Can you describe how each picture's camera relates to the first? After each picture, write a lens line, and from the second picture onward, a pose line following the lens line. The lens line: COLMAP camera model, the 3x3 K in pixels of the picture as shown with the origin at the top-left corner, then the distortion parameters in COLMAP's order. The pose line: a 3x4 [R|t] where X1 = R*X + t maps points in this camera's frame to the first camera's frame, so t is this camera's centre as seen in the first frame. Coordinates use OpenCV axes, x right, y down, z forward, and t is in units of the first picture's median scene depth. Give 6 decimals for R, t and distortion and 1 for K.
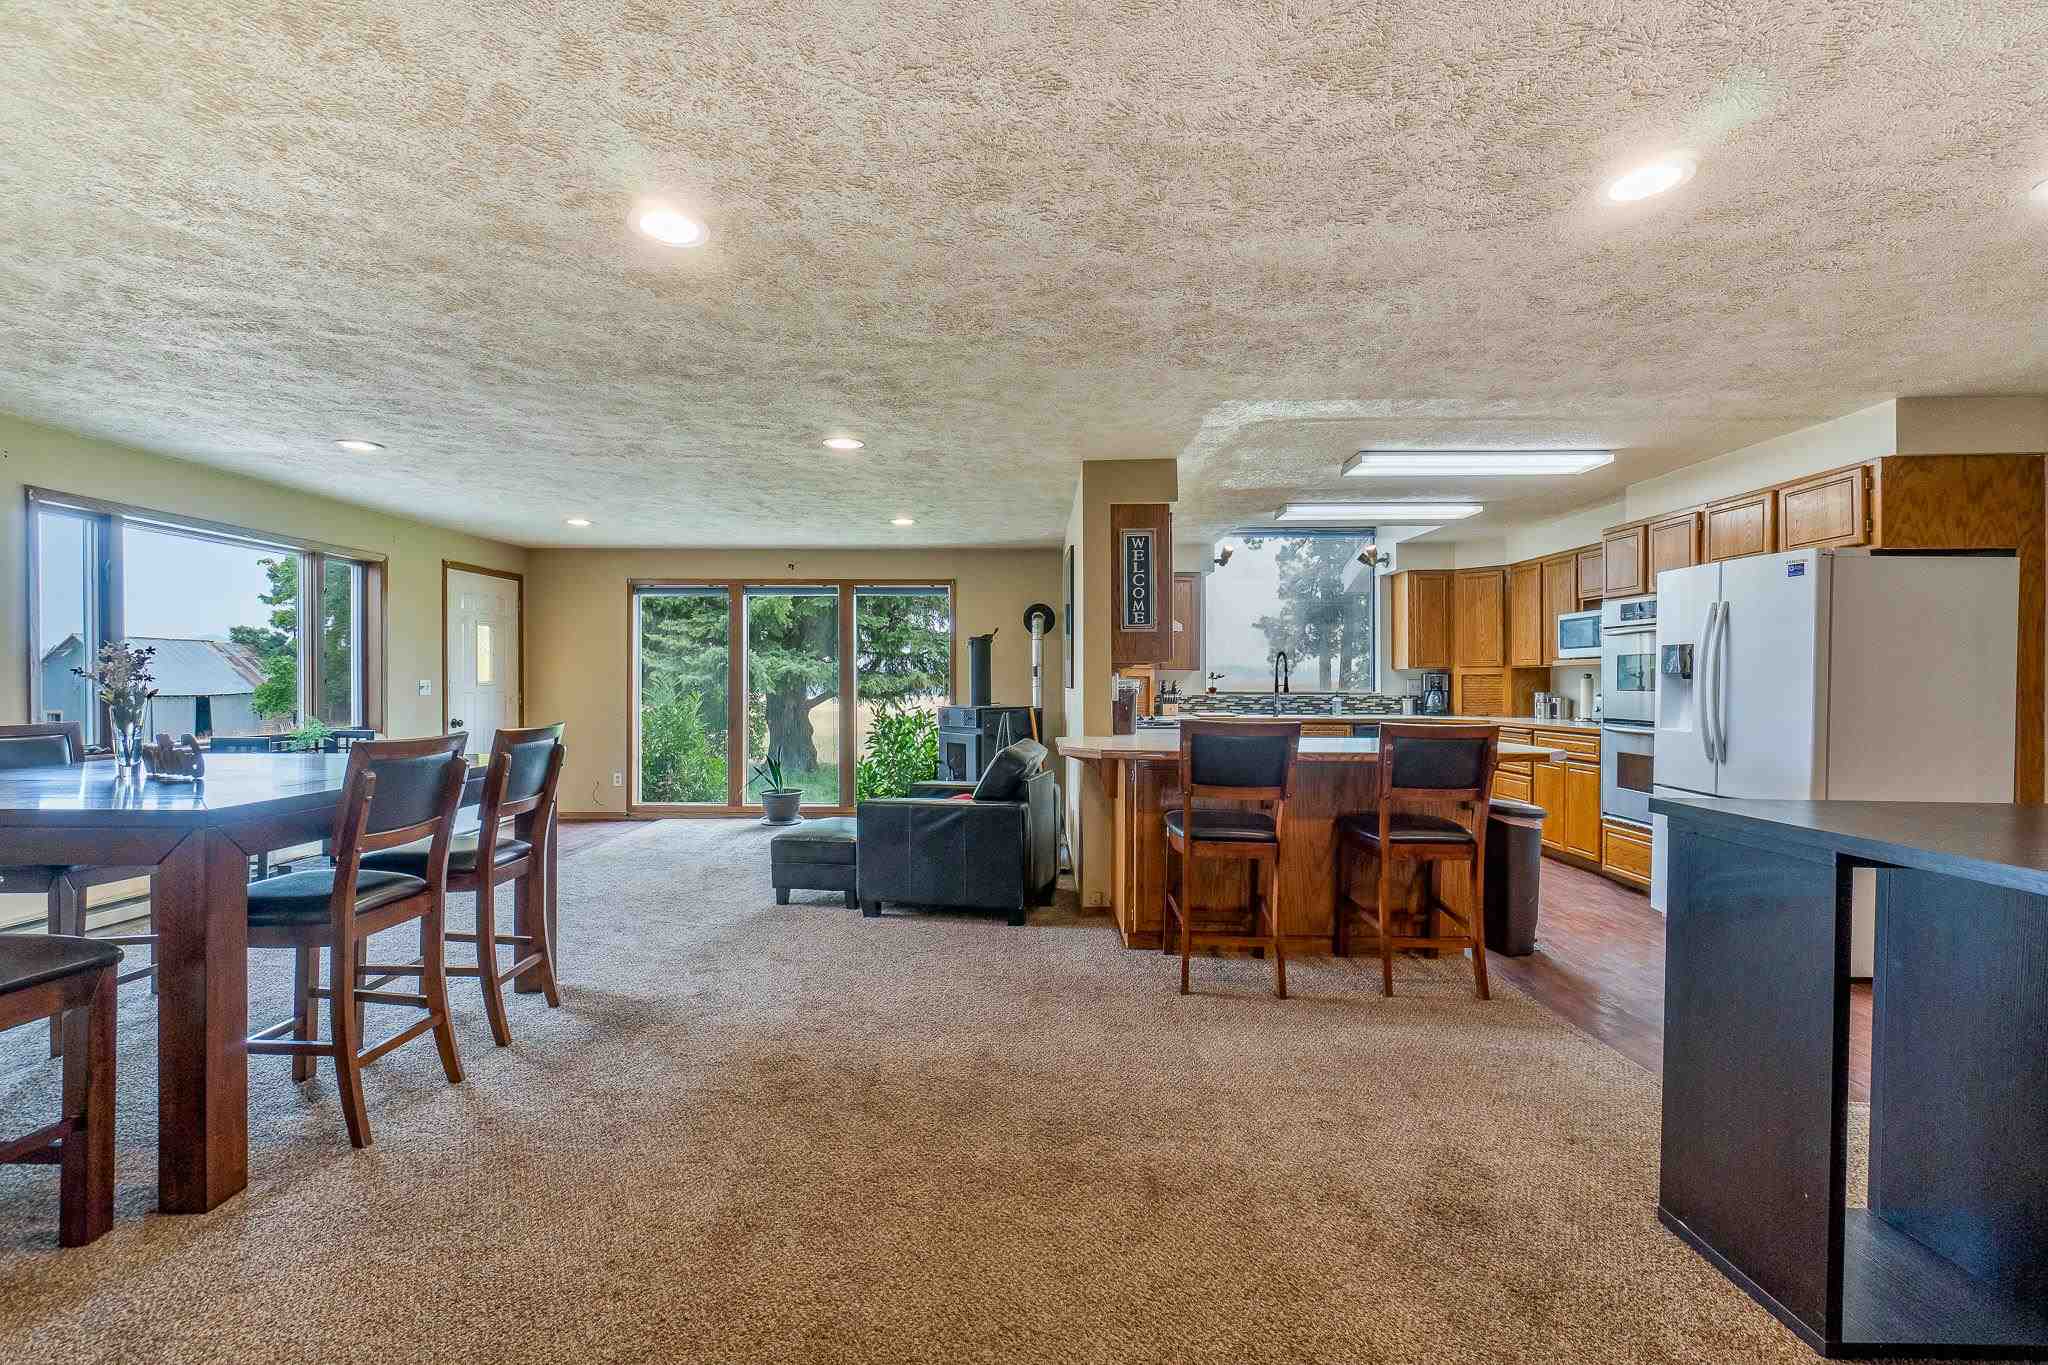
lens RADIAL K [[926.8, 0, 1009.6], [0, 926.8, 671.6], [0, 0, 1]] dist [0.001633, 0.002081]
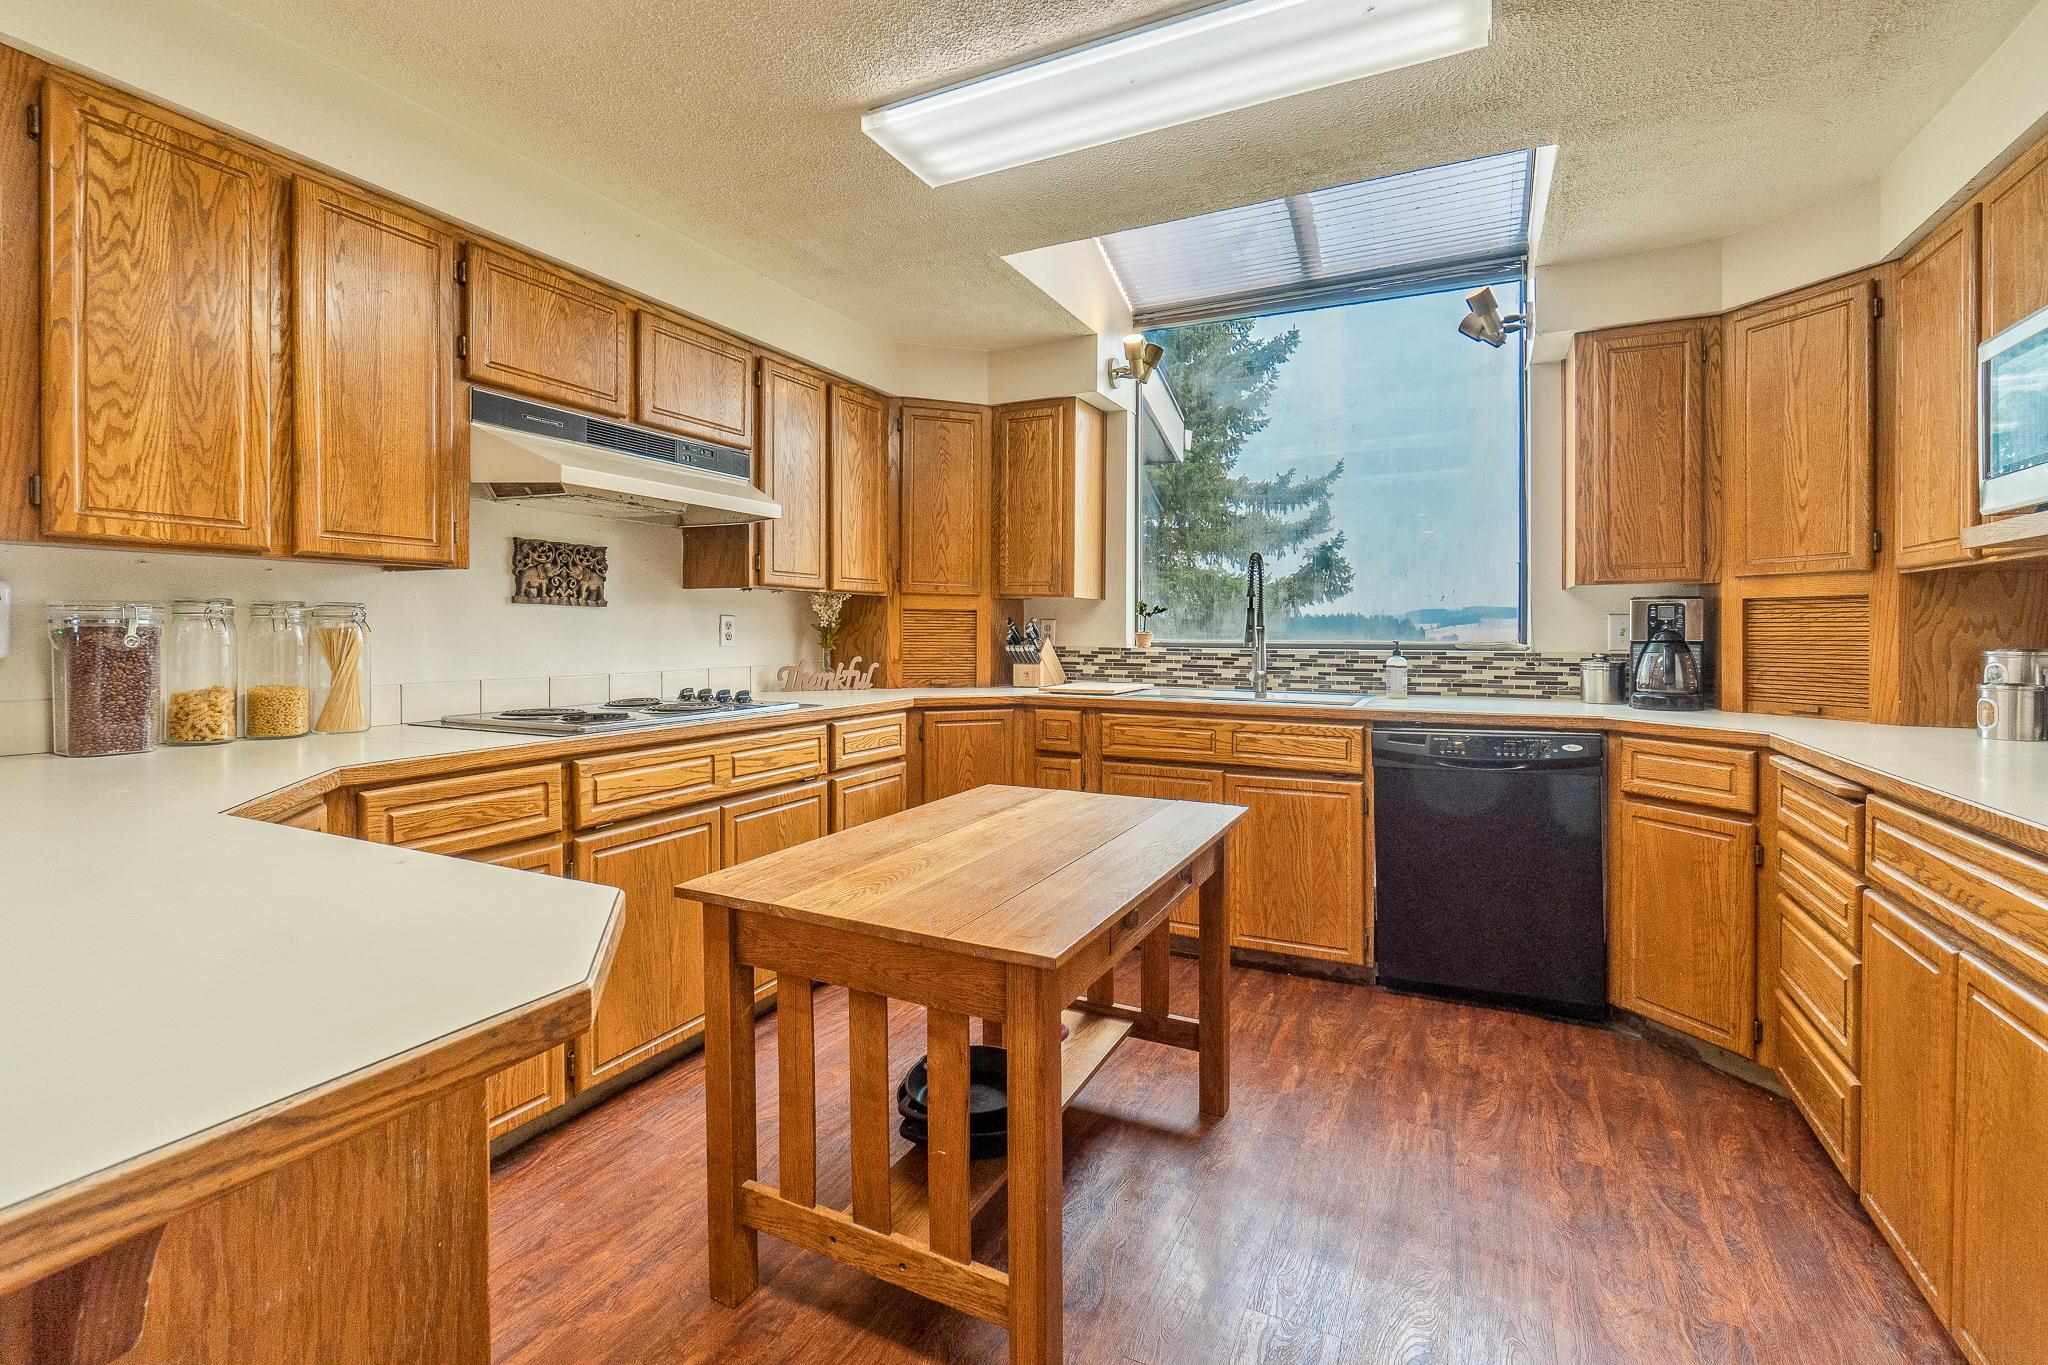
lens RADIAL K [[926.8, 0, 988.3], [0, 926.8, 623.5], [0, 0, 1]] dist [0.001633, 0.002081]
pose [[0.891926, -0.001362, -0.452180, 0.403022], [0.002384, 0.999996, 0.001689, 0.012216], [0.452176, -0.002584, 0.891925, 0.561570]]
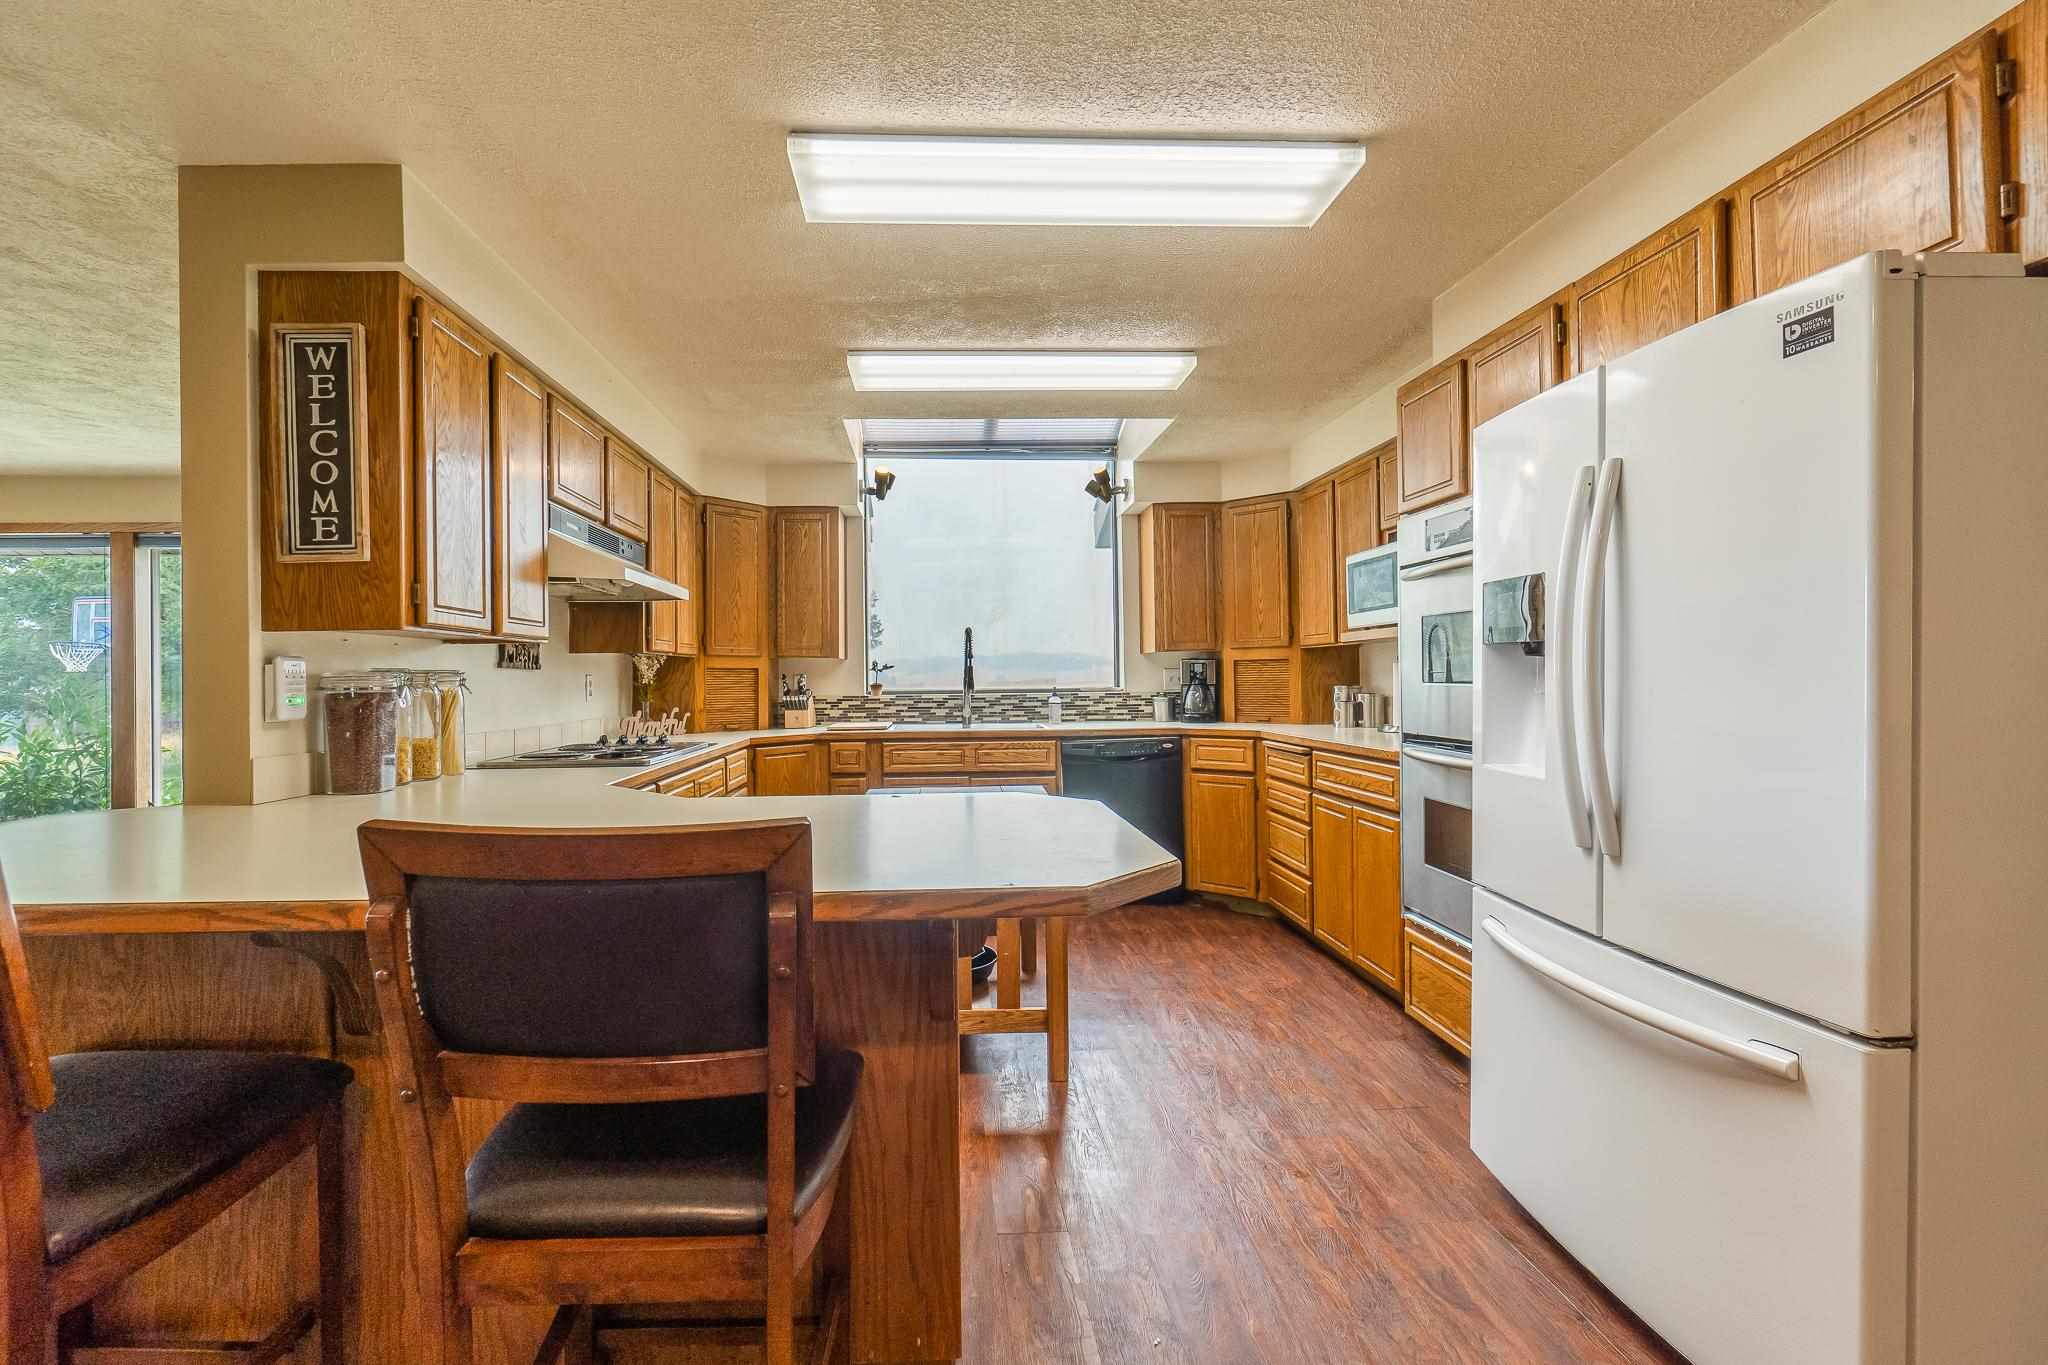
lens RADIAL K [[926.8, 0, 966.8], [0, 926.8, 658.0], [0, 0, 1]] dist [0.001633, 0.002081]
pose [[0.998841, -0.011098, 0.046825, 0.275485], [0.011651, 0.999865, -0.011561, 0.007545], [-0.046690, 0.012094, 0.998836, 0.358303]]
